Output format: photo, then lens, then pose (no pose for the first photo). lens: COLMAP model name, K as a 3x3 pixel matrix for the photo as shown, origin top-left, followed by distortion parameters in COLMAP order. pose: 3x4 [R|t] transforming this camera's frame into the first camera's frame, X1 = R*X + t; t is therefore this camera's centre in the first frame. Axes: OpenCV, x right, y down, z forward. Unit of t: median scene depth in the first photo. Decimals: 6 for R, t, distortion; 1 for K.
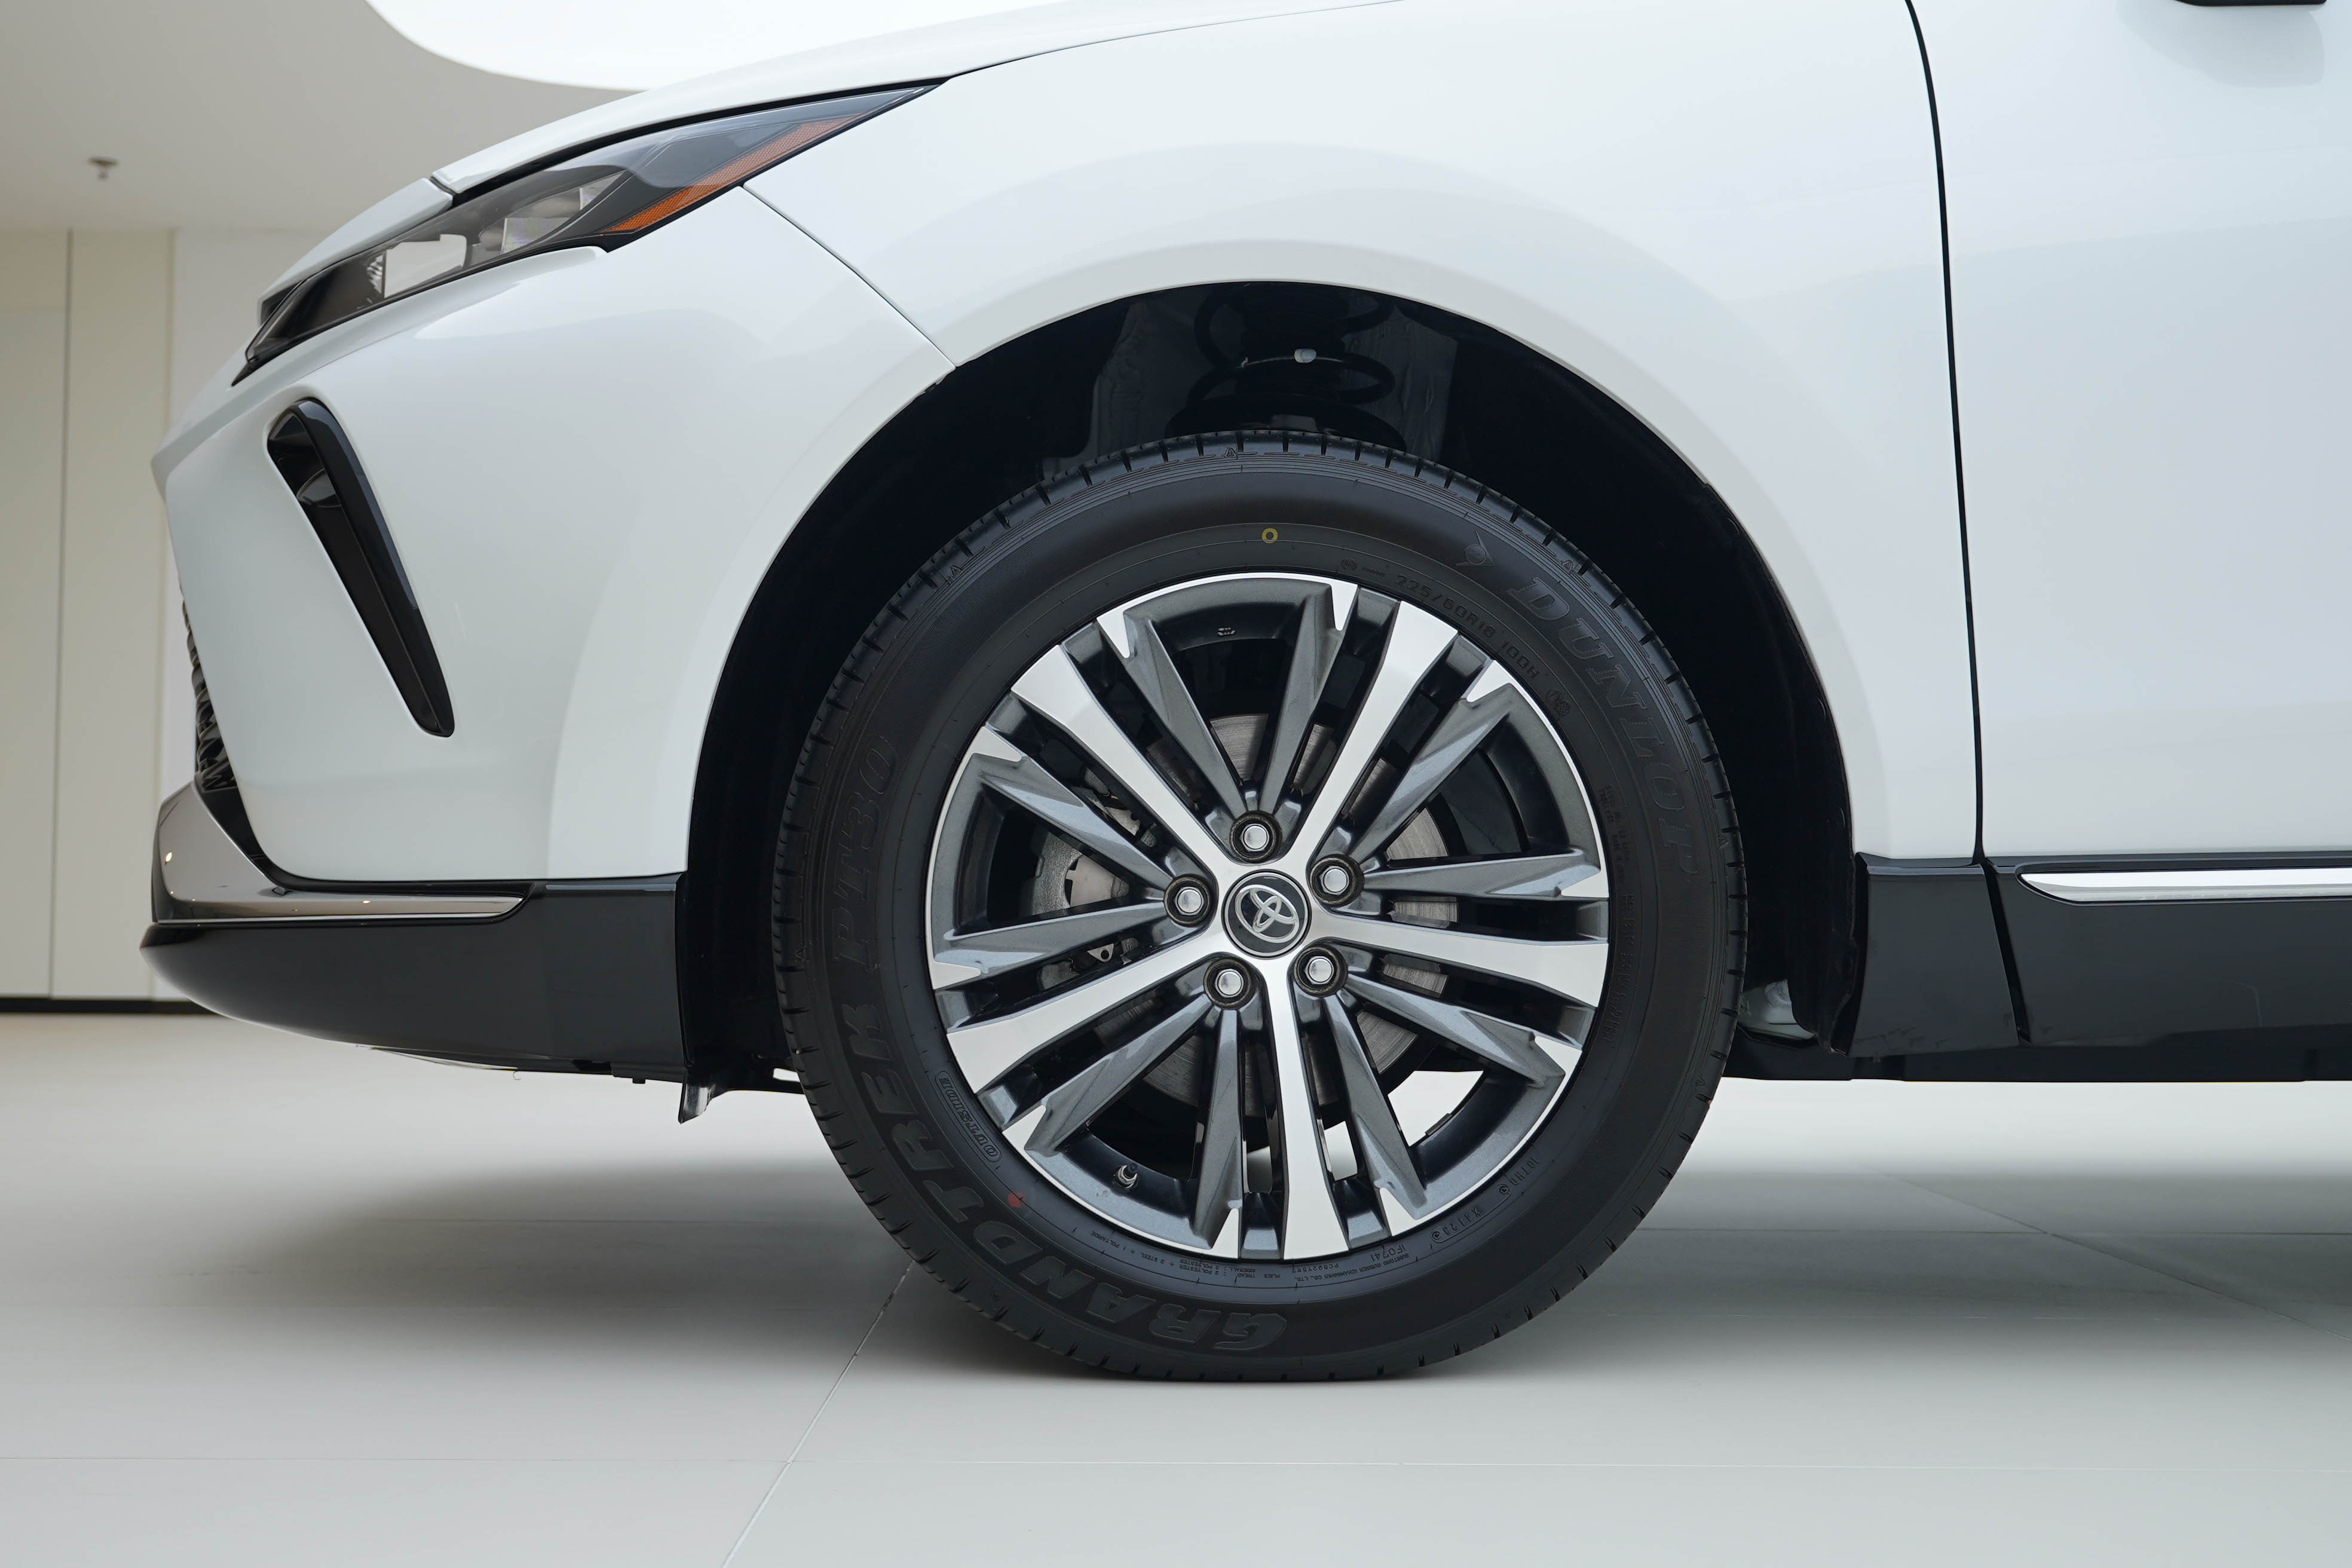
lens RADIAL K [[2617.4, 0, 1176.8], [0, 2617.4, 783.4], [0, 0, 1]] dist [-0.008390, 0.000000]
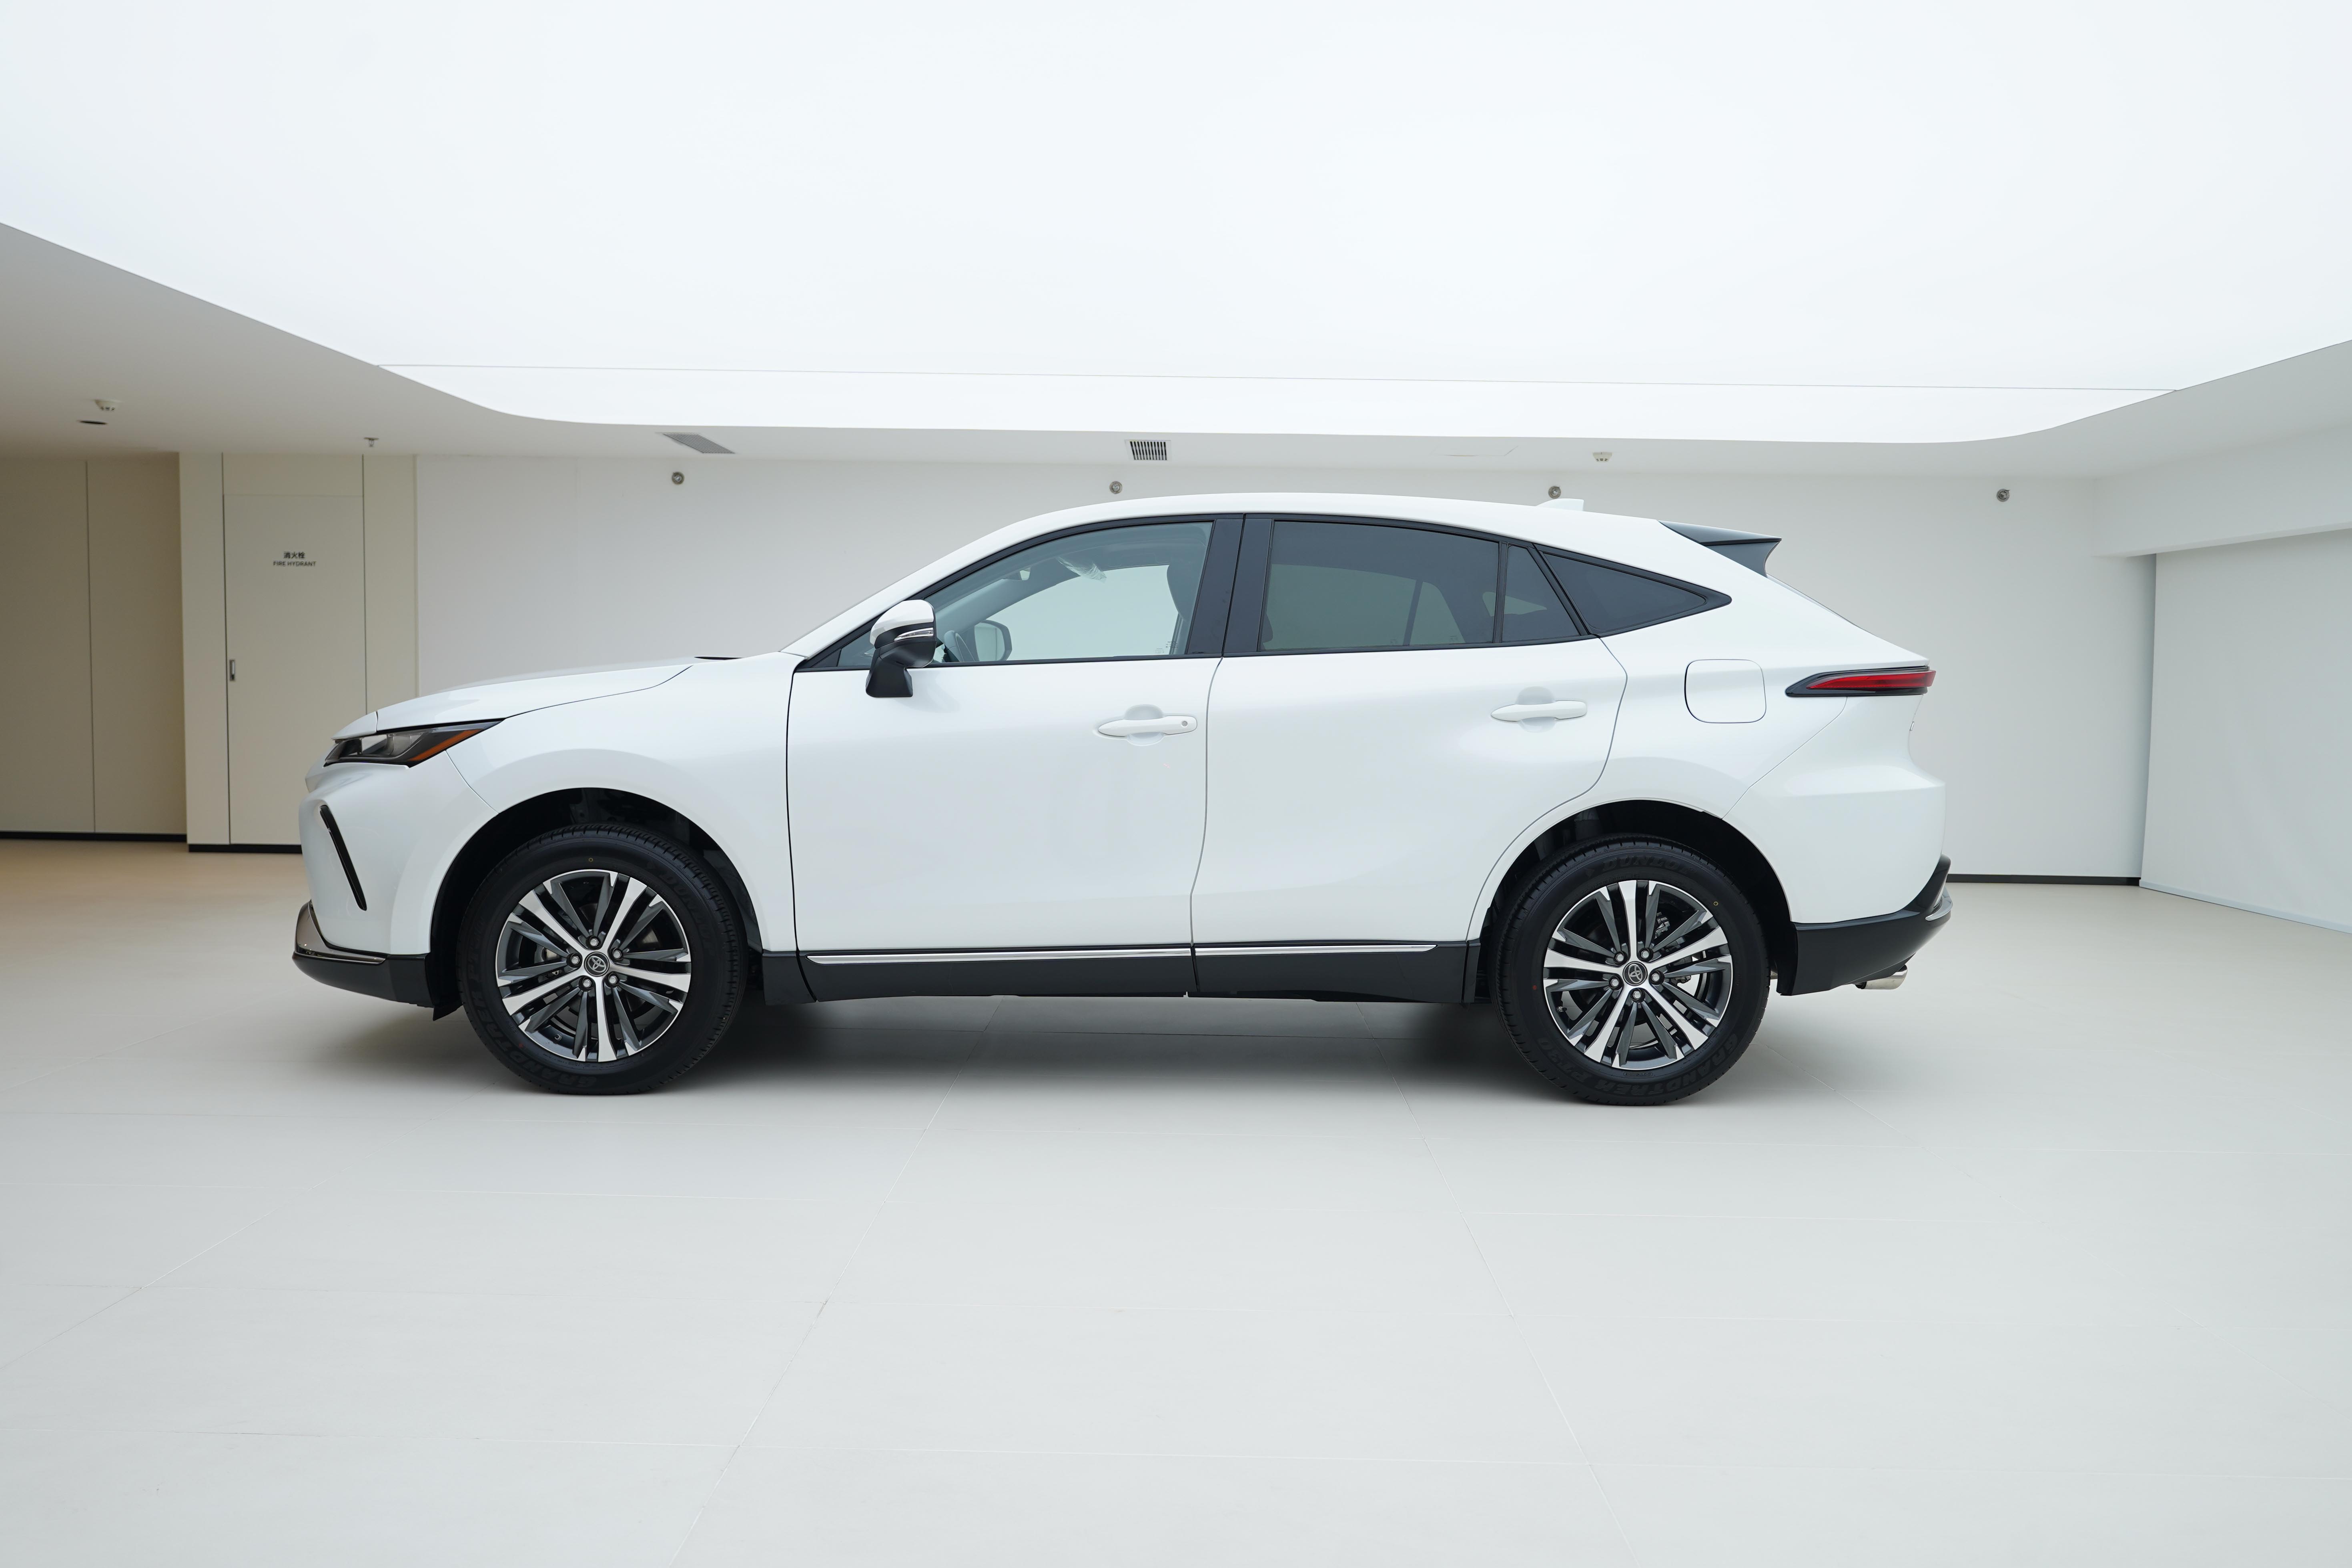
lens RADIAL K [[1836.4, 0, 1174.3], [0, 1836.4, 782.1], [0, 0, 1]] dist [-0.000230, 0.003778]
pose [[0.999045, 0.007739, -0.043002, 0.919920], [-0.002582, 0.992926, 0.118709, -0.490779], [0.043616, -0.118485, 0.991997, -1.391288]]
